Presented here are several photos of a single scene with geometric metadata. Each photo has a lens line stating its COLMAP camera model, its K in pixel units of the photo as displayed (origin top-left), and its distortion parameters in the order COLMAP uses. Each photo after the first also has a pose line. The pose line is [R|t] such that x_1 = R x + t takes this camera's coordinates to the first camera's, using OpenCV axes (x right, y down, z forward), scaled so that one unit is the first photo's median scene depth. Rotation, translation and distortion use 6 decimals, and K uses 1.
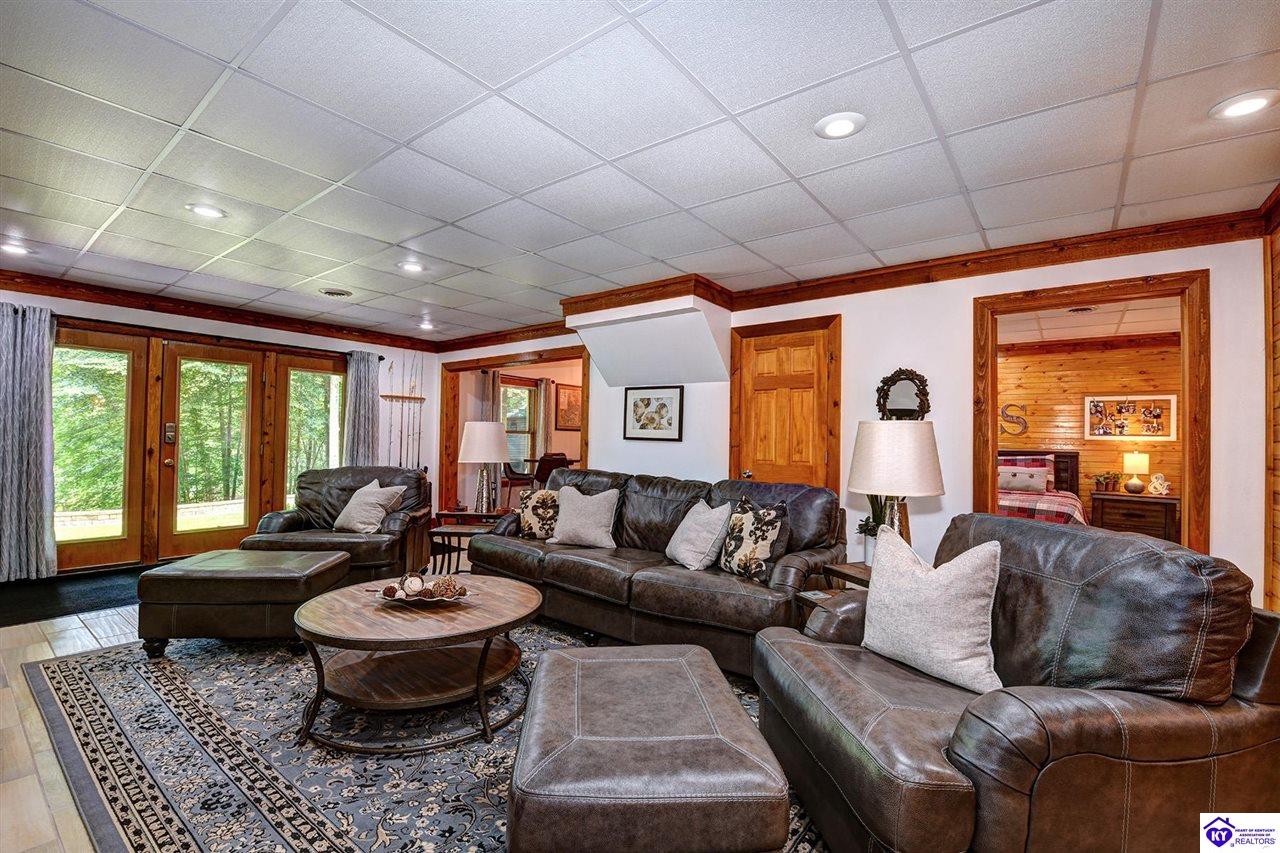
lens RADIAL K [[556.6, 0, 645.5], [0, 556.6, 443.3], [0, 0, 1]] dist [-0.005025, -0.008772]
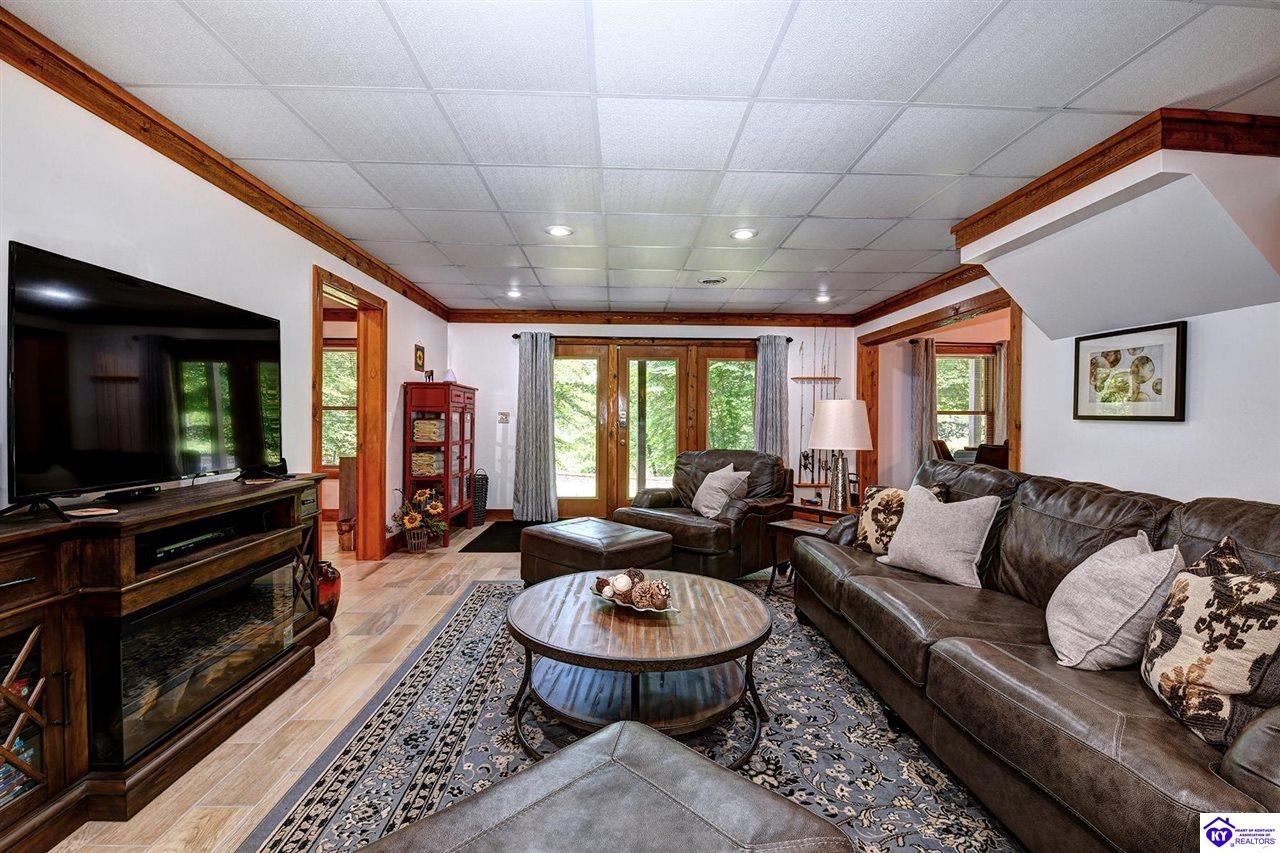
lens RADIAL K [[556.6, 0, 634.6], [0, 556.6, 427.4], [0, 0, 1]] dist [-0.005025, -0.008772]
pose [[0.632982, -0.002104, -0.774163, 0.179883], [0.001455, 0.999998, -0.001528, 0.003750], [0.774165, -0.000159, 0.632984, 0.280495]]
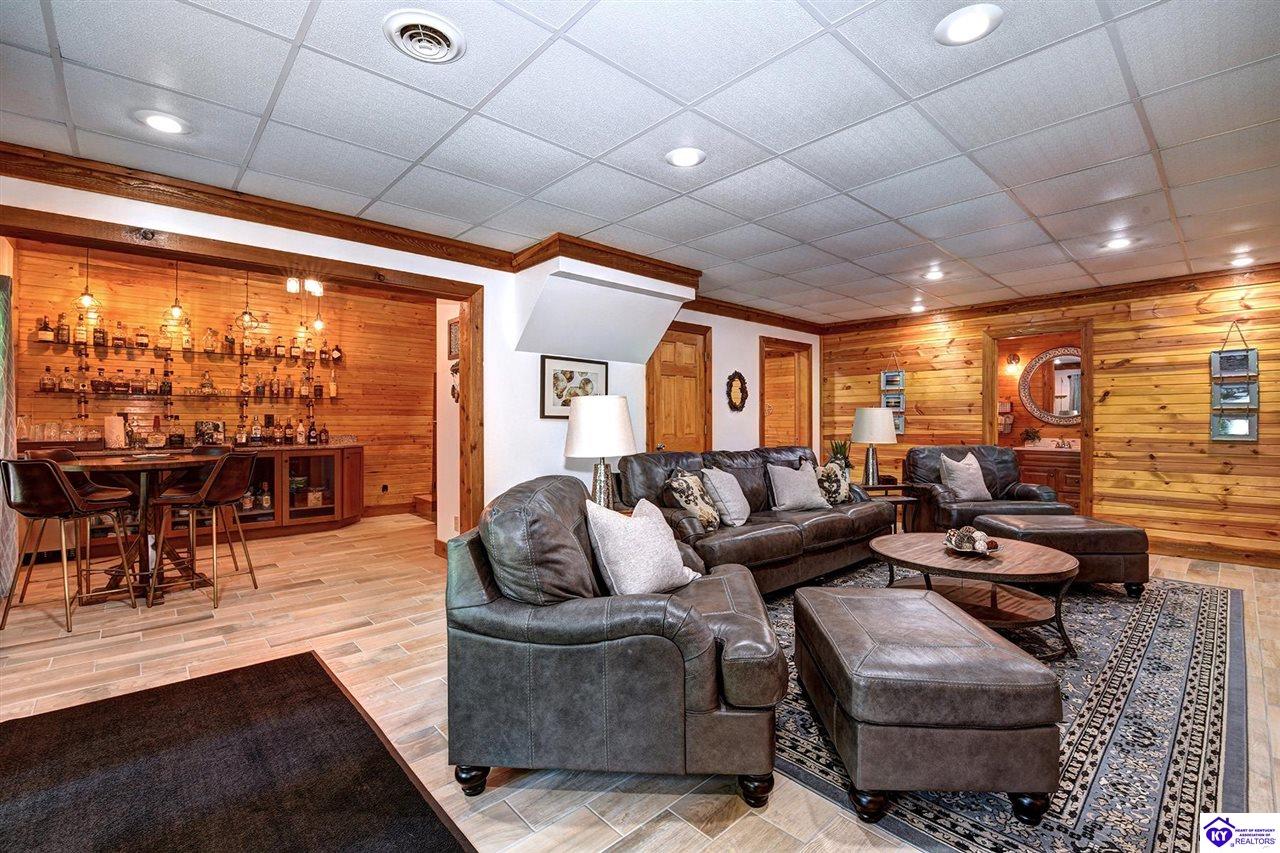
lens RADIAL K [[556.6, 0, 648.3], [0, 556.6, 431.2], [0, 0, 1]] dist [-0.005025, -0.008772]
pose [[0.168531, -0.036739, 0.985011, -1.109485], [0.006721, 0.999325, 0.036123, -0.022146], [-0.985673, 0.000533, 0.168664, 0.956030]]
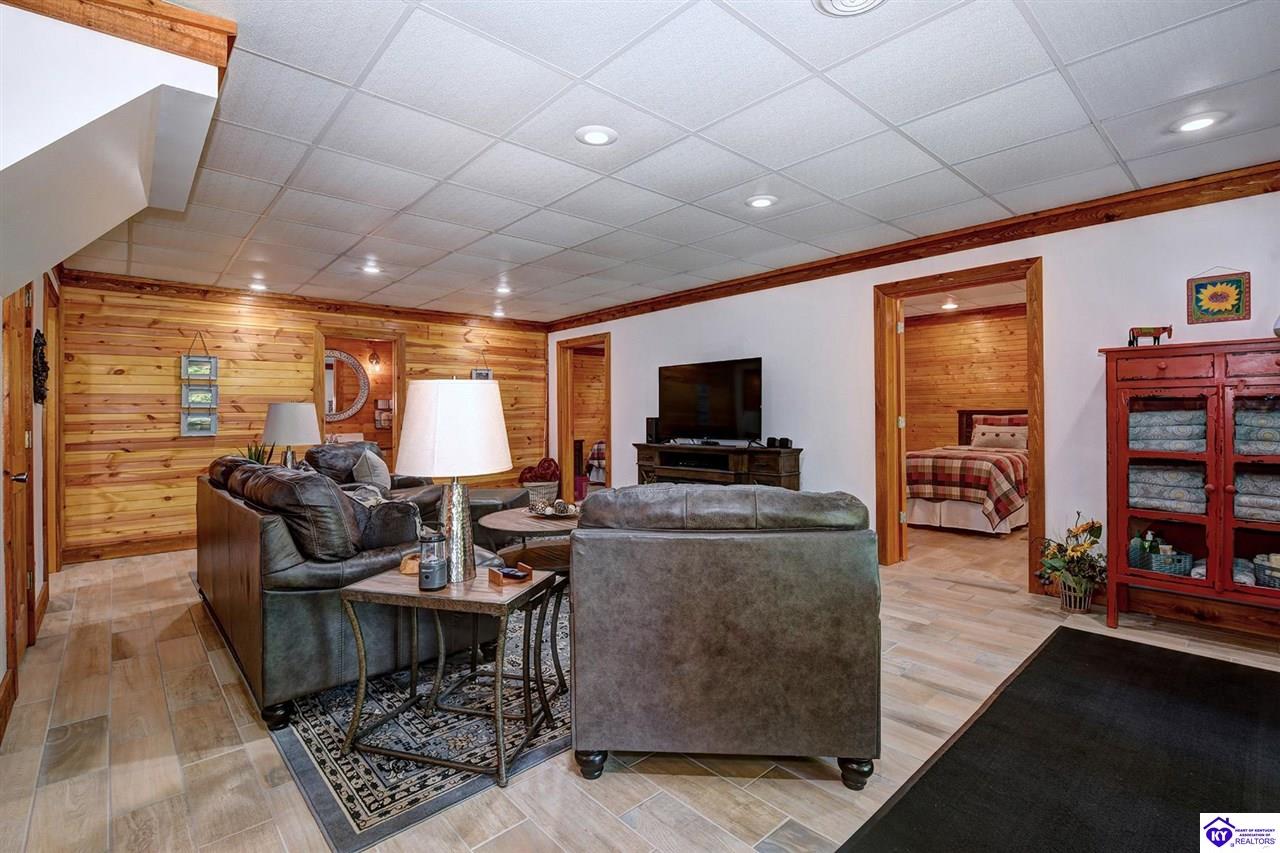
lens RADIAL K [[556.6, 0, 655.7], [0, 556.6, 430.8], [0, 0, 1]] dist [-0.005025, -0.008772]
pose [[-0.986614, -0.006083, 0.162959, -0.616632], [0.000161, 0.999267, 0.038276, -0.009844], [-0.163072, 0.037790, -0.985890, 1.635109]]
